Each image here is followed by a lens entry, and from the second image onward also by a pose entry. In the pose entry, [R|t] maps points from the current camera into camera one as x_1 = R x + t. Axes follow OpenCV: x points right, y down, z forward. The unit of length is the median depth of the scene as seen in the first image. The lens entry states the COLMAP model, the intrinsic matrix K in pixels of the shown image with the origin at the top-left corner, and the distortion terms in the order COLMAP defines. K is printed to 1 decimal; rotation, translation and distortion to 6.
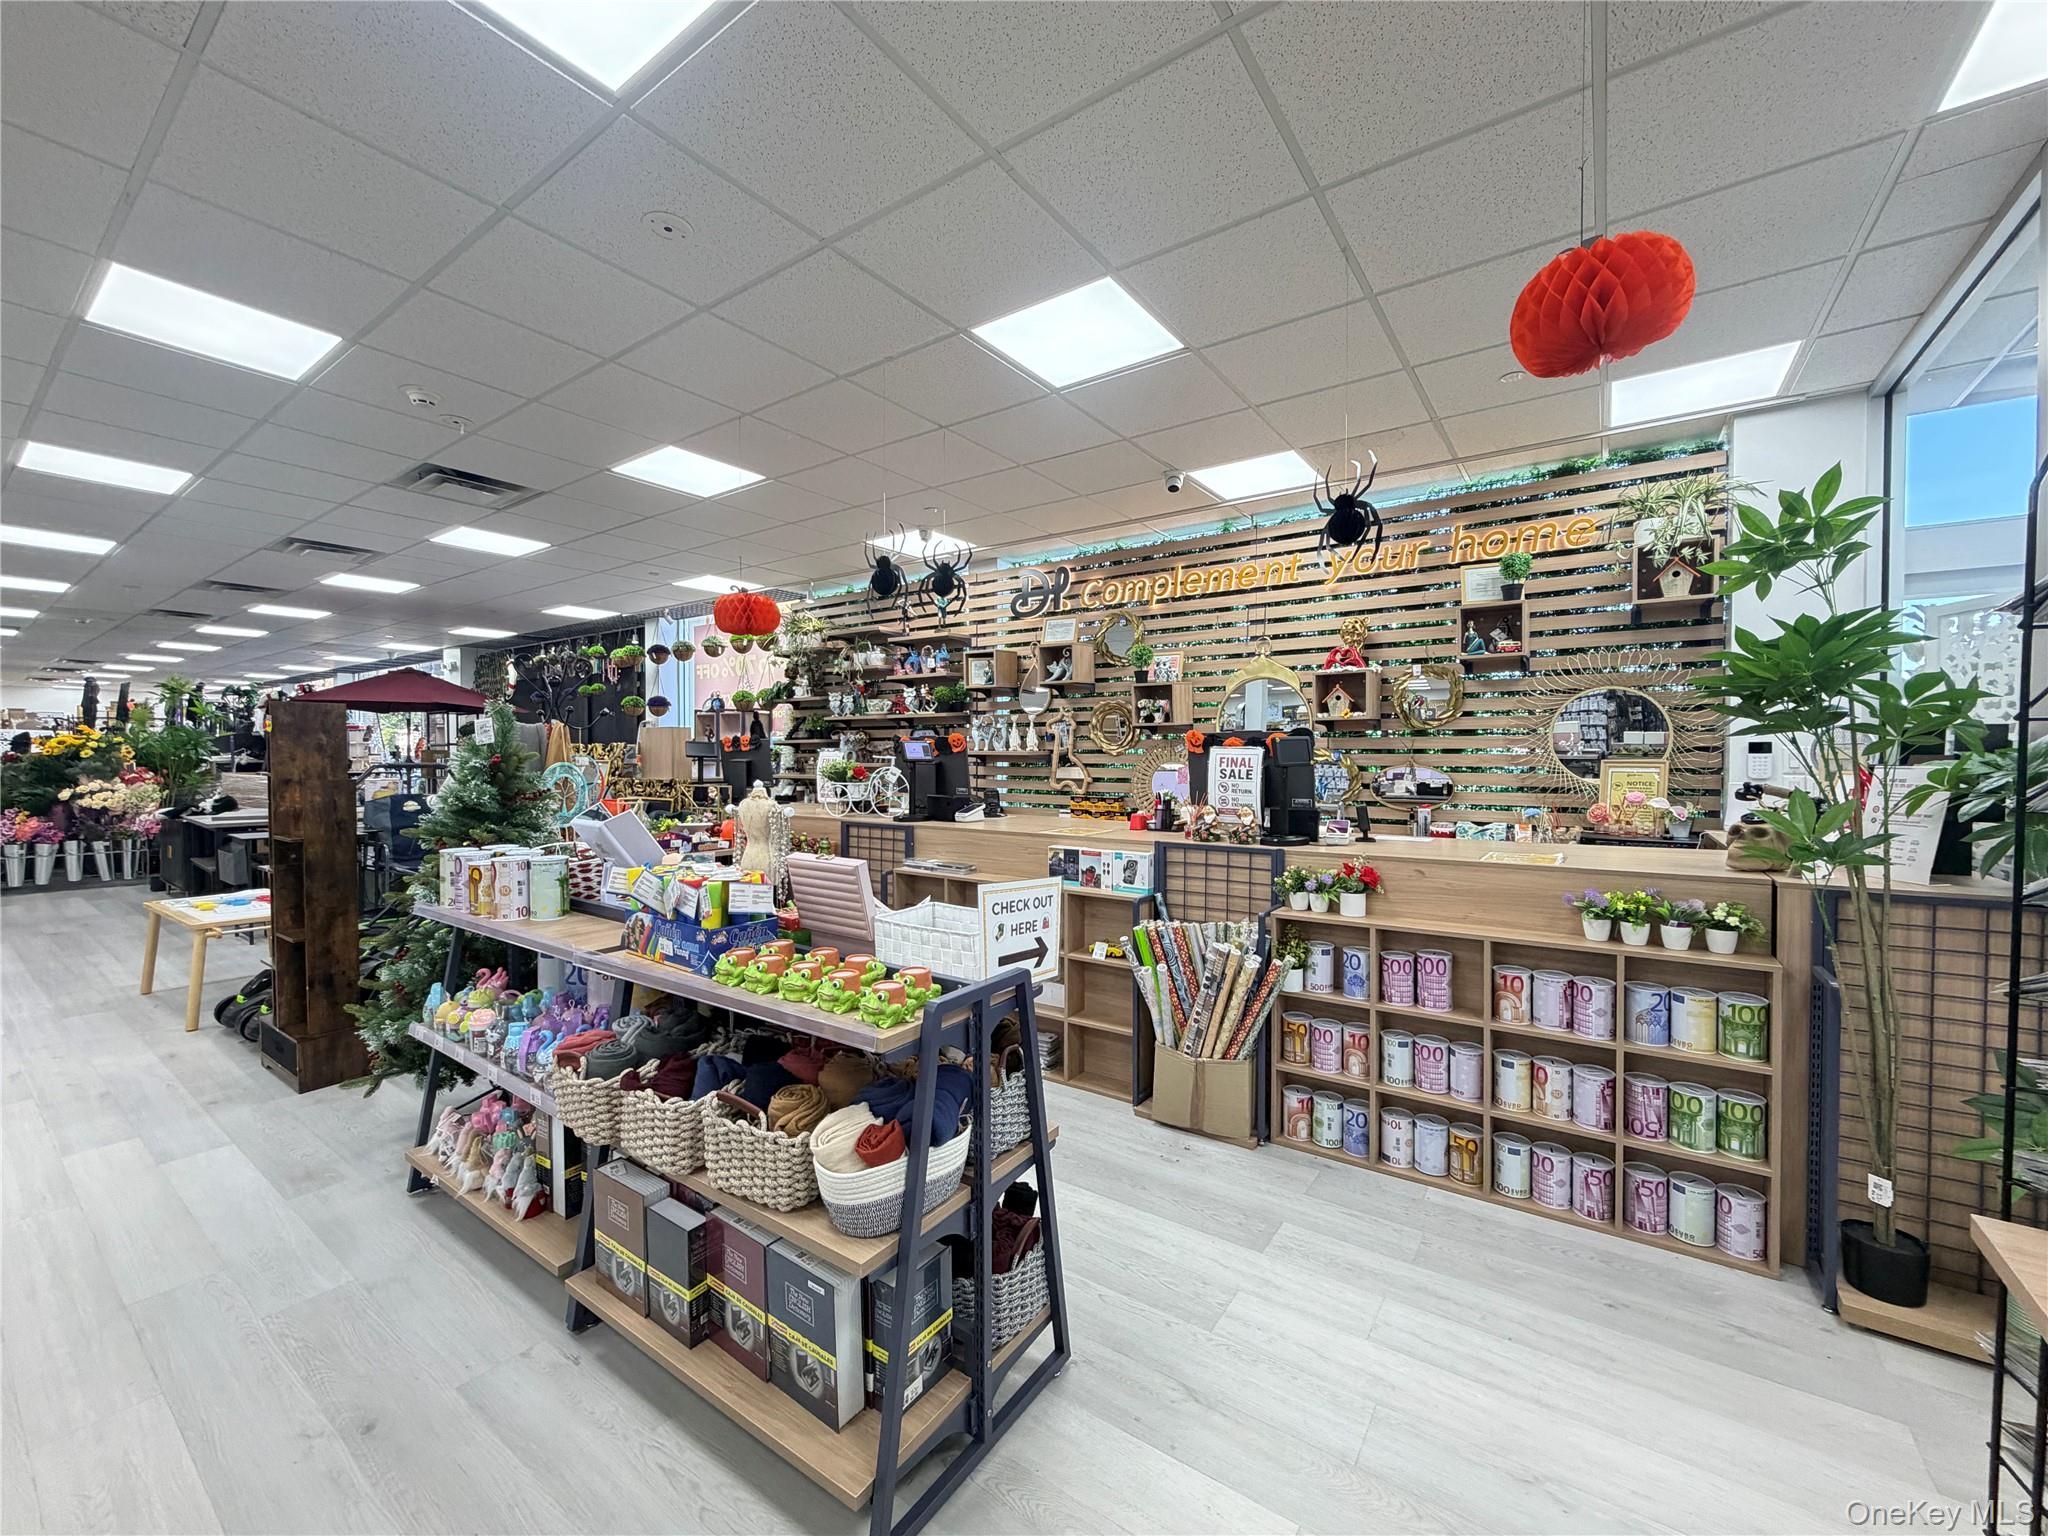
lens RADIAL K [[813.1, 0, 1017.1], [0, 813.1, 766.9], [0, 0, 1]] dist [-0.000201, 0.000242]
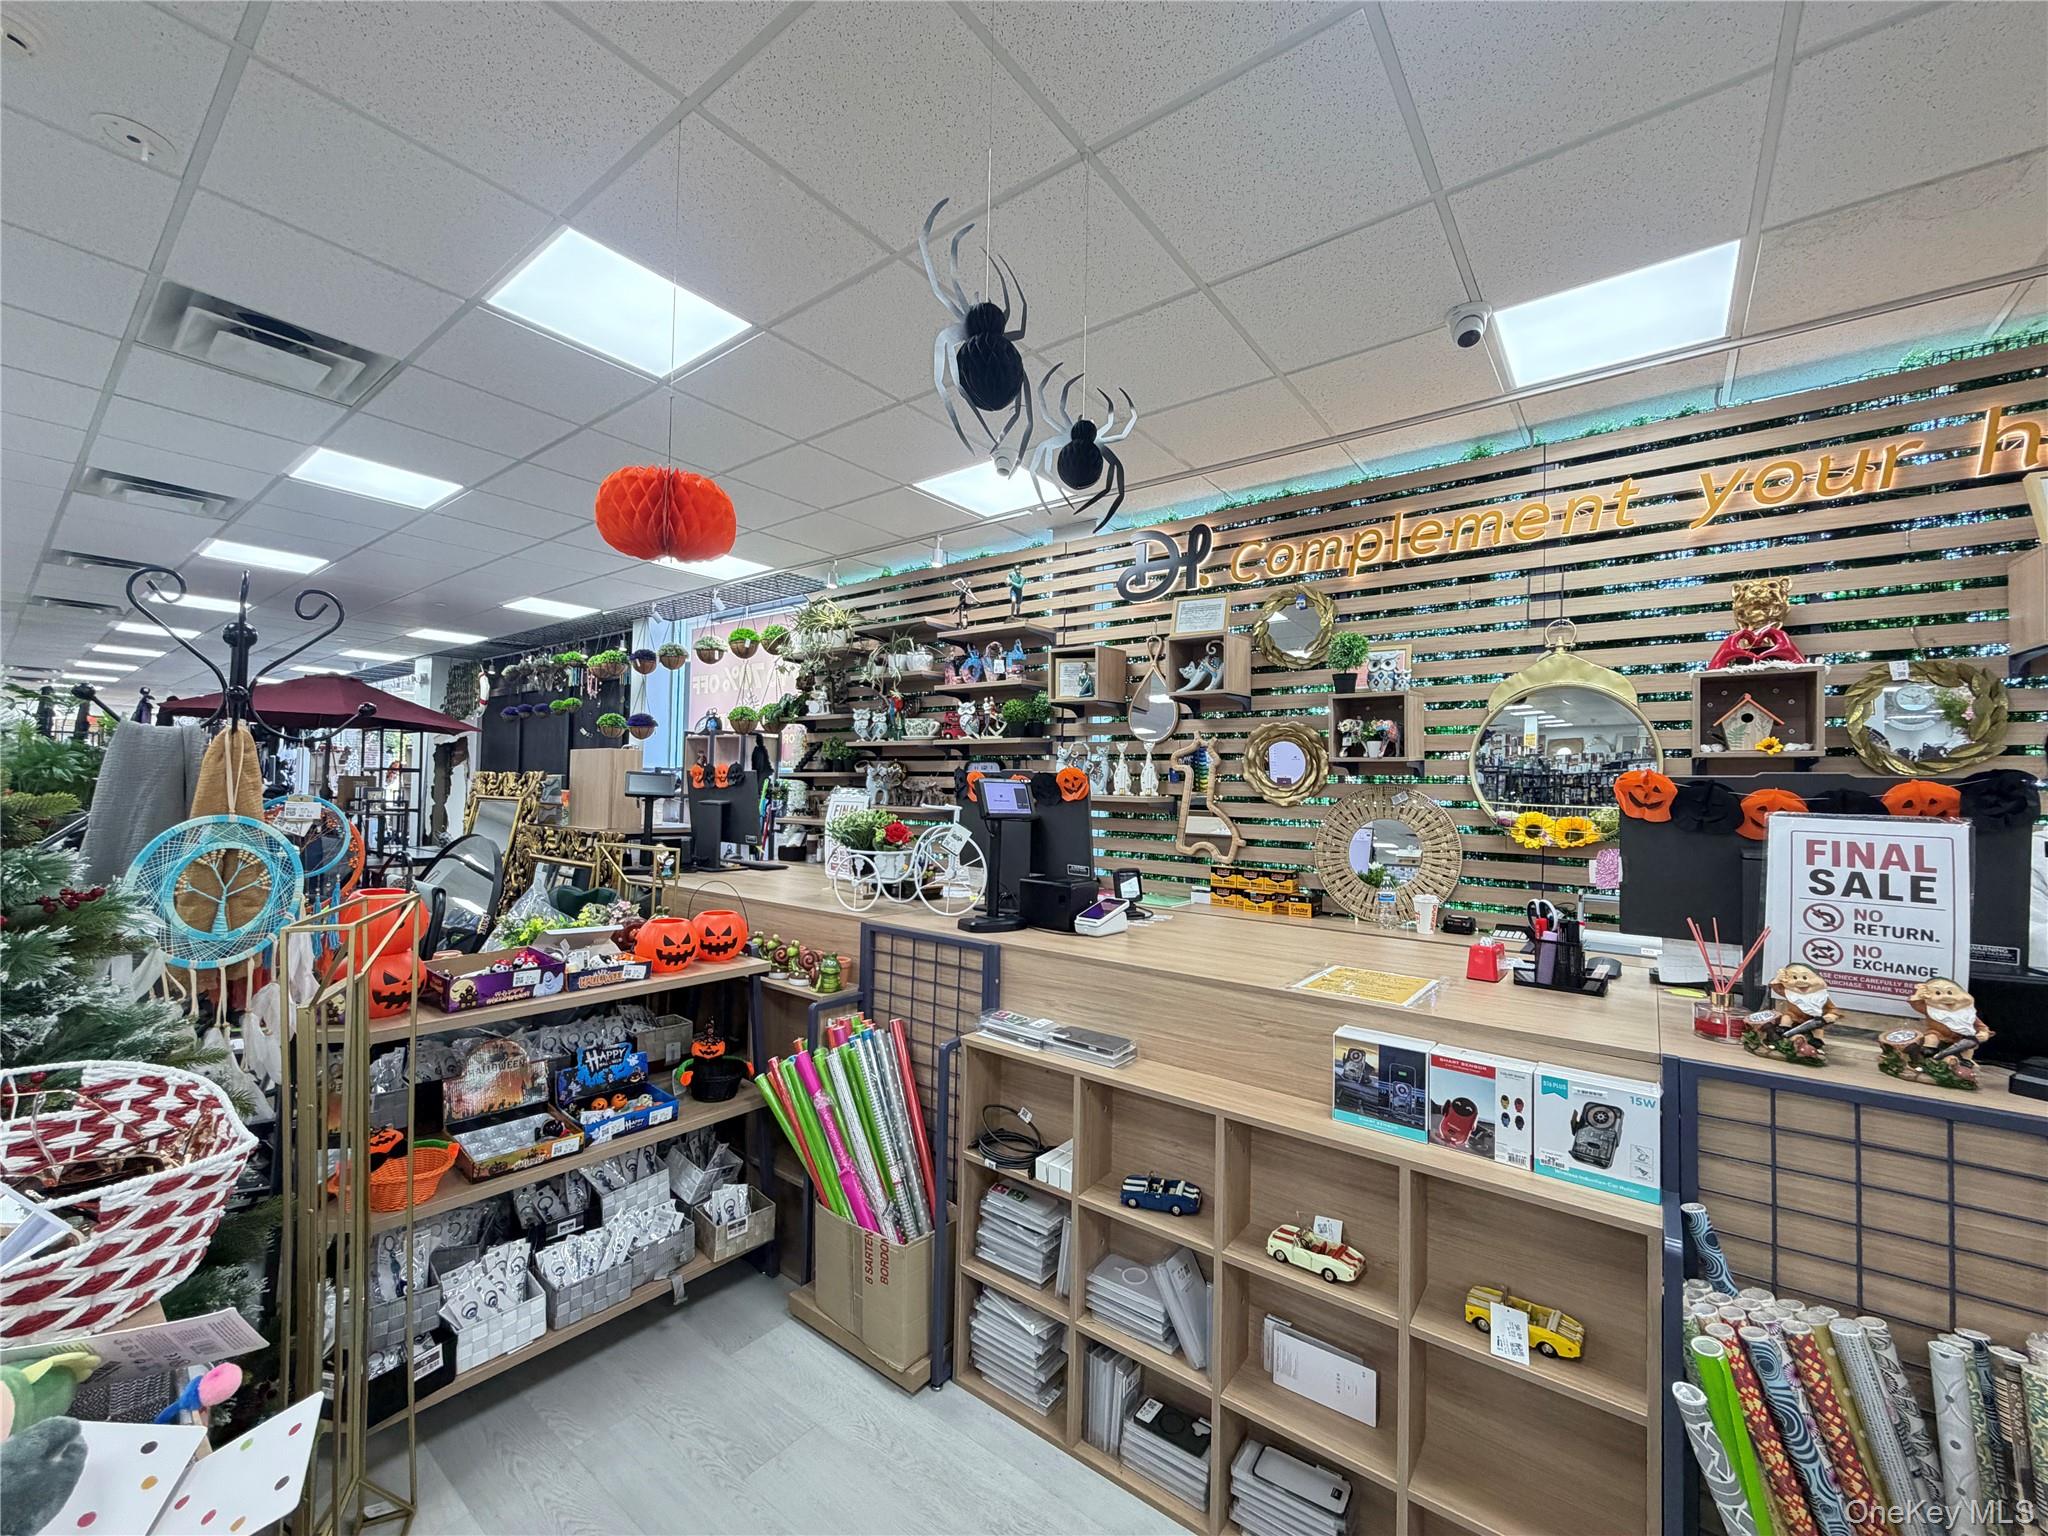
lens RADIAL K [[813.1, 0, 1017.1], [0, 813.1, 766.9], [0, 0, 1]] dist [-0.000201, 0.000242]
pose [[0.999211, 0.019635, -0.034522, -0.067881], [-0.021138, 0.998820, -0.043732, -0.011986], [0.033622, 0.044427, 0.998447, 0.323193]]
